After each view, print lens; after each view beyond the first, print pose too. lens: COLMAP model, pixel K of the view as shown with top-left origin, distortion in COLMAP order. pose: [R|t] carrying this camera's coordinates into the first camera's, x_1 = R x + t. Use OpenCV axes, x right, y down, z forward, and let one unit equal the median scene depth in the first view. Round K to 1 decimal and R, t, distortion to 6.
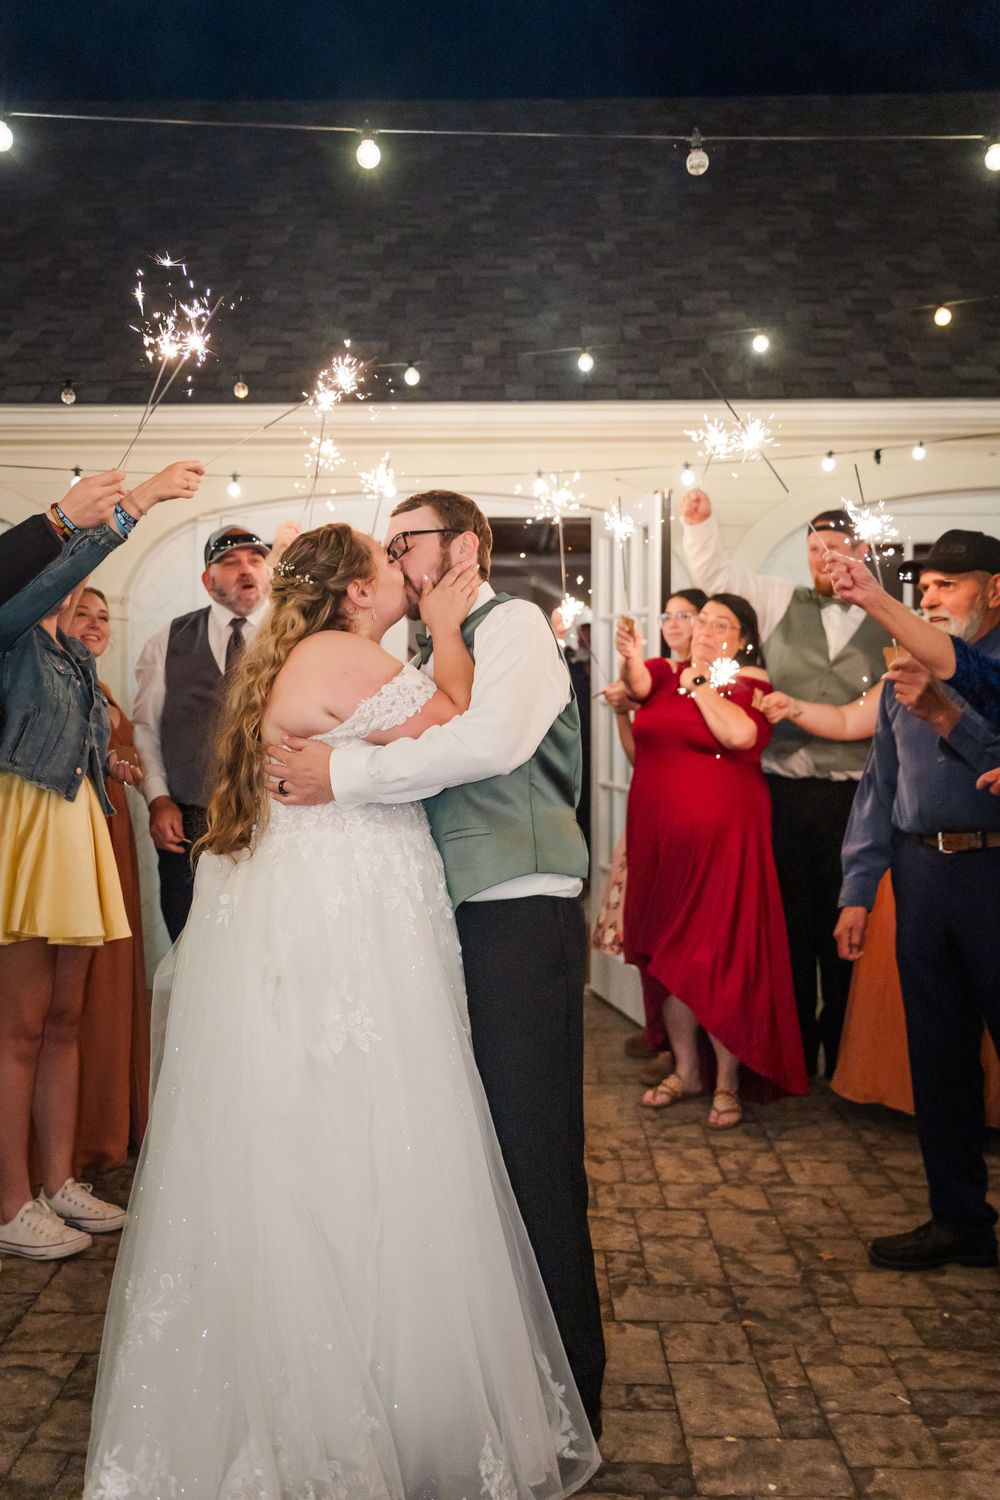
lens RADIAL K [[1608.4, 0, 499.5], [0, 1608.4, 720.8], [0, 0, 1]] dist [-0.001466, -0.048124]
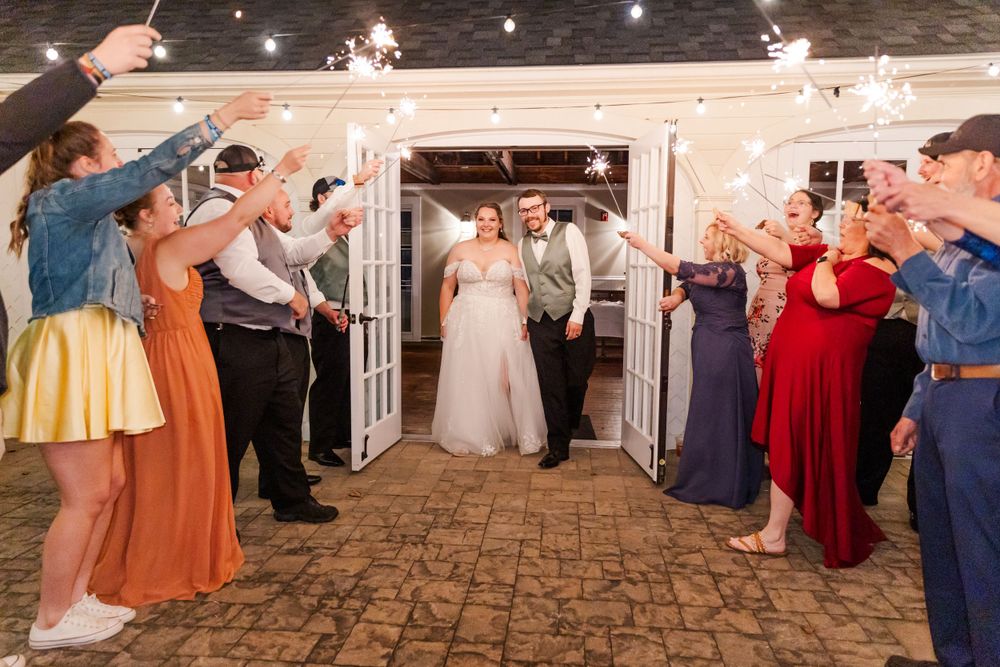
lens RADIAL K [[698.7, 0, 500.6], [0, 698.7, 345.3], [0, 0, 1]] dist [0.006831, 0.001510]
pose [[0.996049, 0.015461, -0.087451, -0.005351], [-0.007586, 0.995942, 0.089681, 0.007657], [0.088483, -0.088663, 0.992124, 0.412649]]
